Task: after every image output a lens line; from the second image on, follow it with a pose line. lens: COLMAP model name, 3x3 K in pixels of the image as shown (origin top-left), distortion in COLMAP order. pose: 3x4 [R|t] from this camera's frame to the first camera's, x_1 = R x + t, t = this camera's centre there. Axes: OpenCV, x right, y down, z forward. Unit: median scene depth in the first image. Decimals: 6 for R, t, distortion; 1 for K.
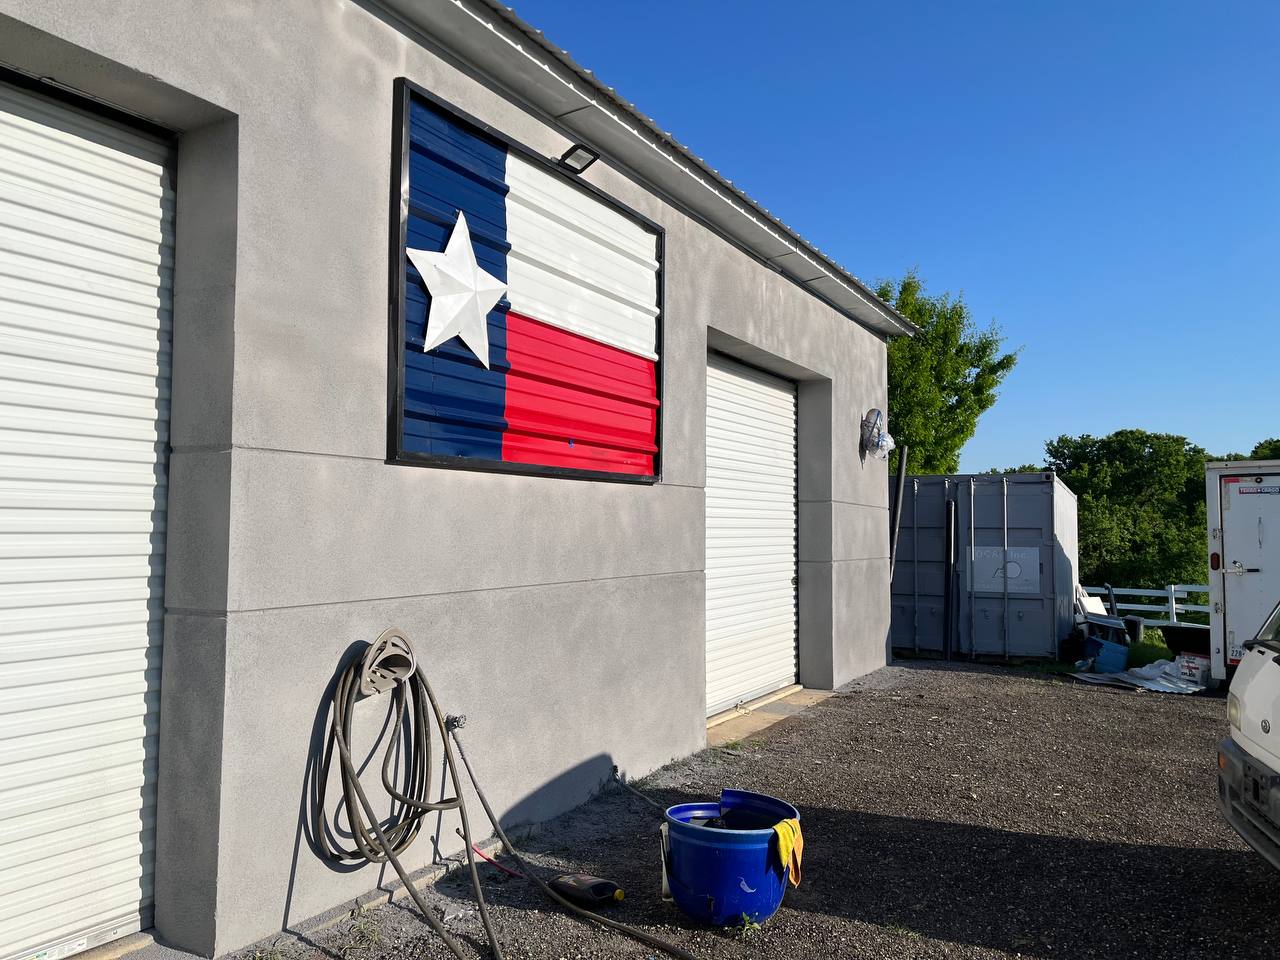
lens RADIAL K [[956.9, 0, 640.0], [0, 956.9, 480.0], [0, 0, 1]] dist [0.001471, -0.001981]
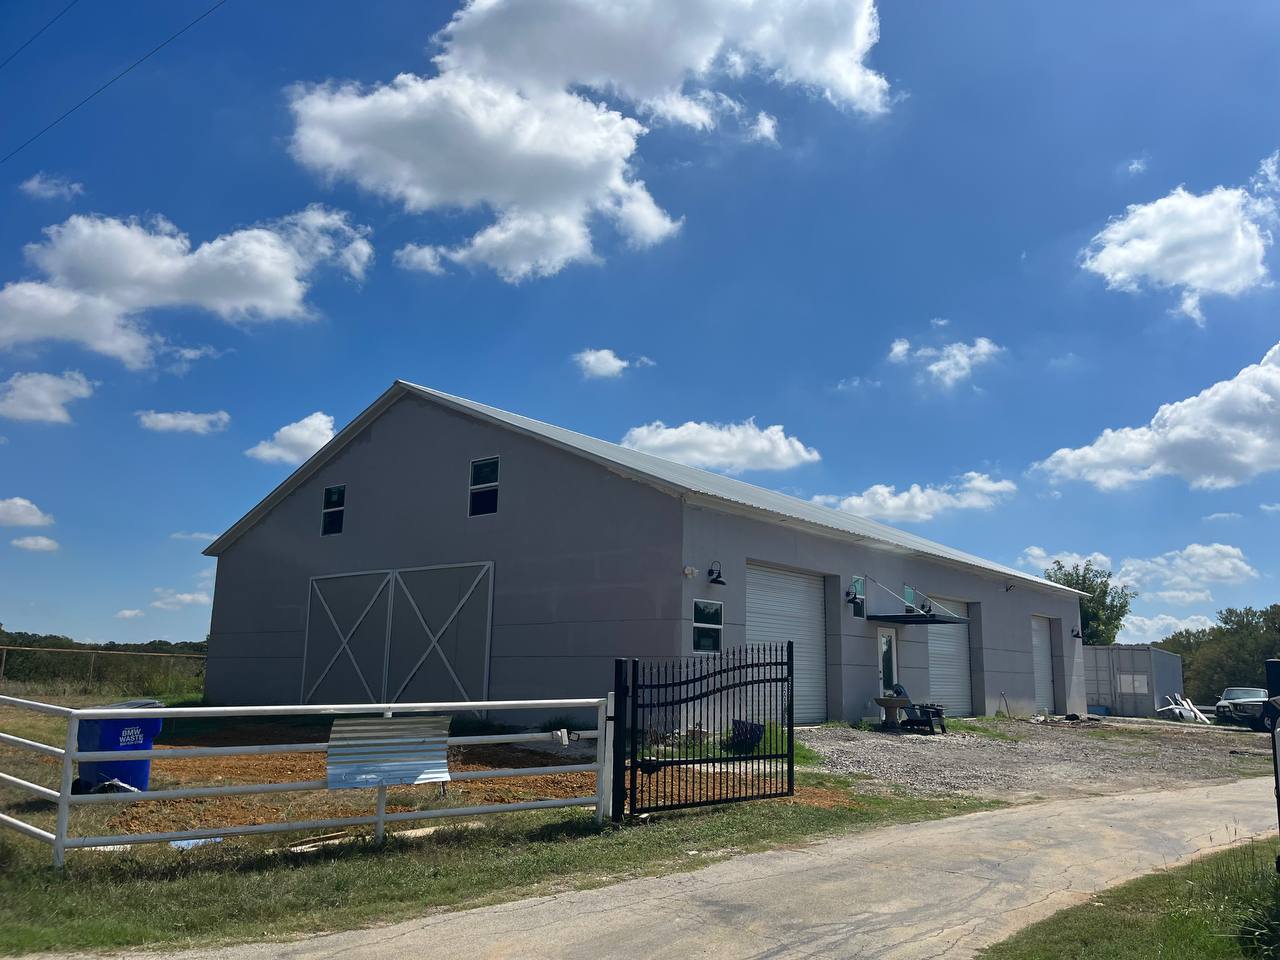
lens RADIAL K [[956.9, 0, 640.0], [0, 956.9, 480.0], [0, 0, 1]] dist [0.001471, -0.001981]
pose [[0.983016, -0.013053, -0.183056, -1.272988], [-0.014416, 0.988893, -0.147926, -0.134444], [0.182954, 0.148053, 0.971910, -5.234897]]
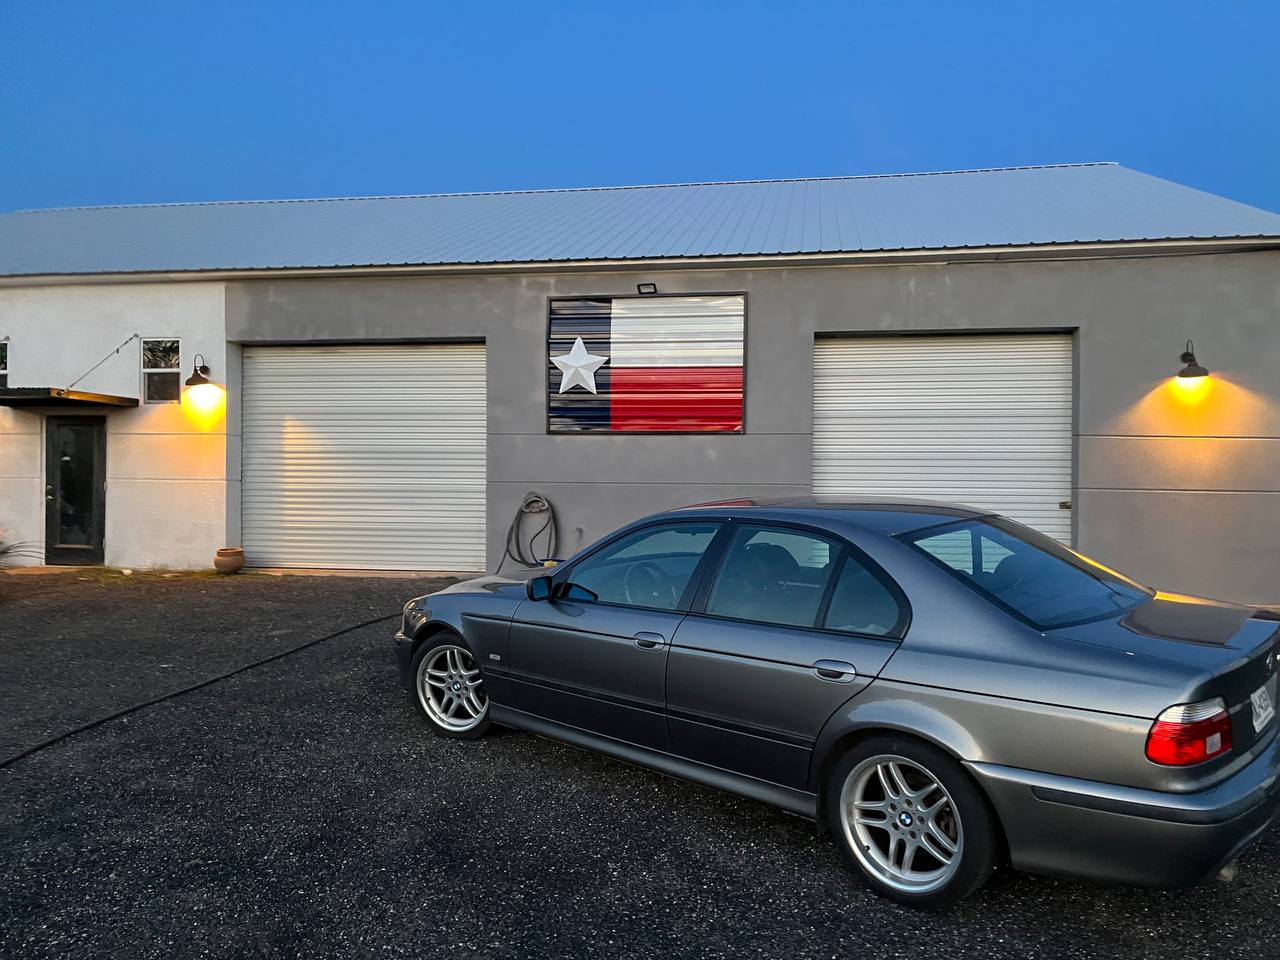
lens RADIAL K [[956.9, 0, 640.0], [0, 956.9, 480.0], [0, 0, 1]] dist [0.001471, -0.001981]
pose [[0.342700, 0.000721, -0.939445, 2.229695], [0.039242, 0.999116, 0.015082, 0.073328], [0.938625, -0.042035, 0.342368, 0.257241]]
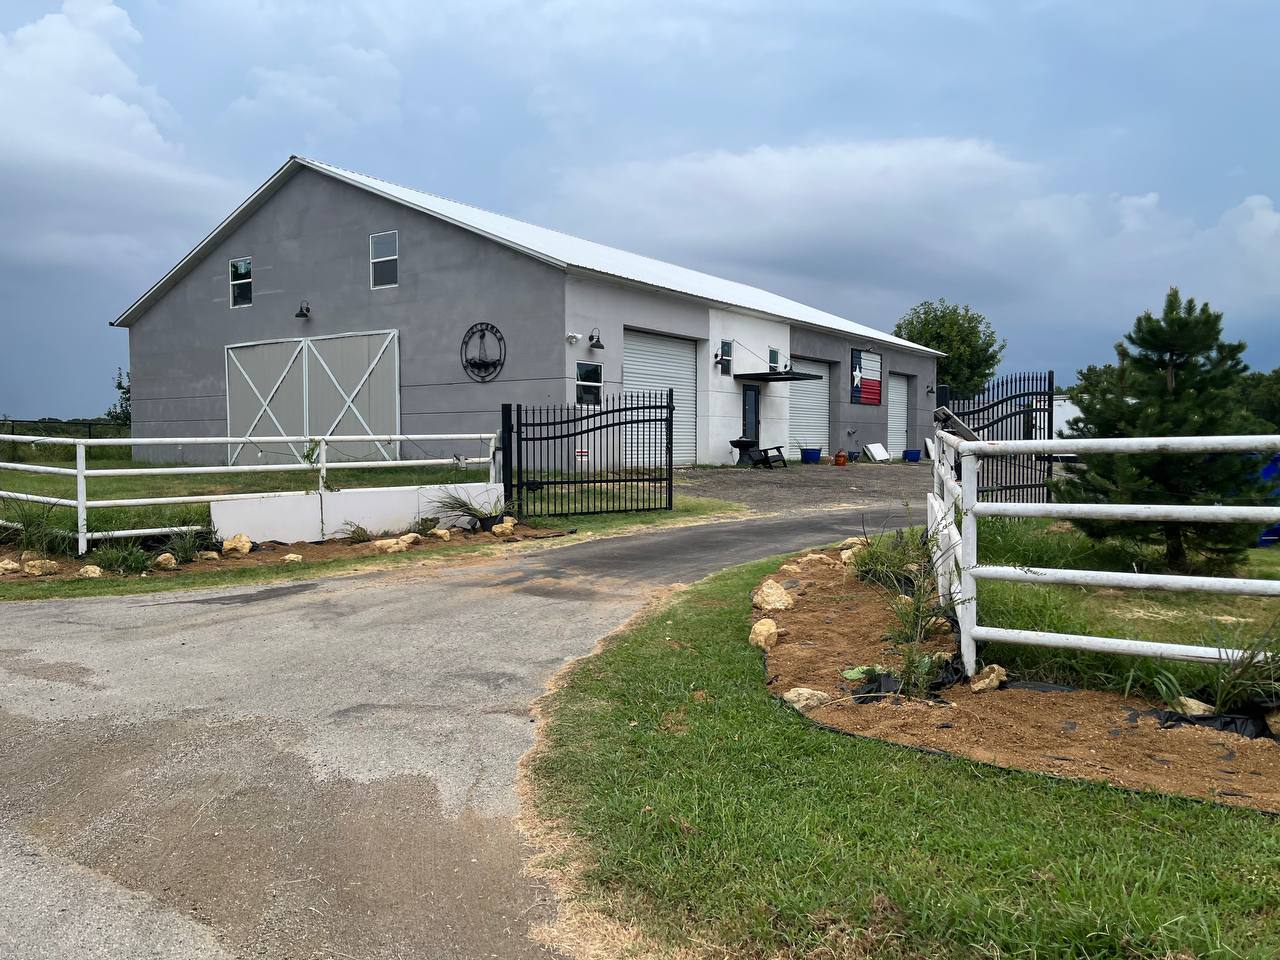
lens RADIAL K [[926.5, 0, 618.4], [0, 926.5, 475.0], [0, 0, 1]] dist [0.138881, -0.000938]
pose [[0.993620, -0.000838, -0.112772, -1.103167], [0.009805, 0.996828, 0.078981, -0.047533], [0.112348, -0.079583, 0.990477, -5.657229]]
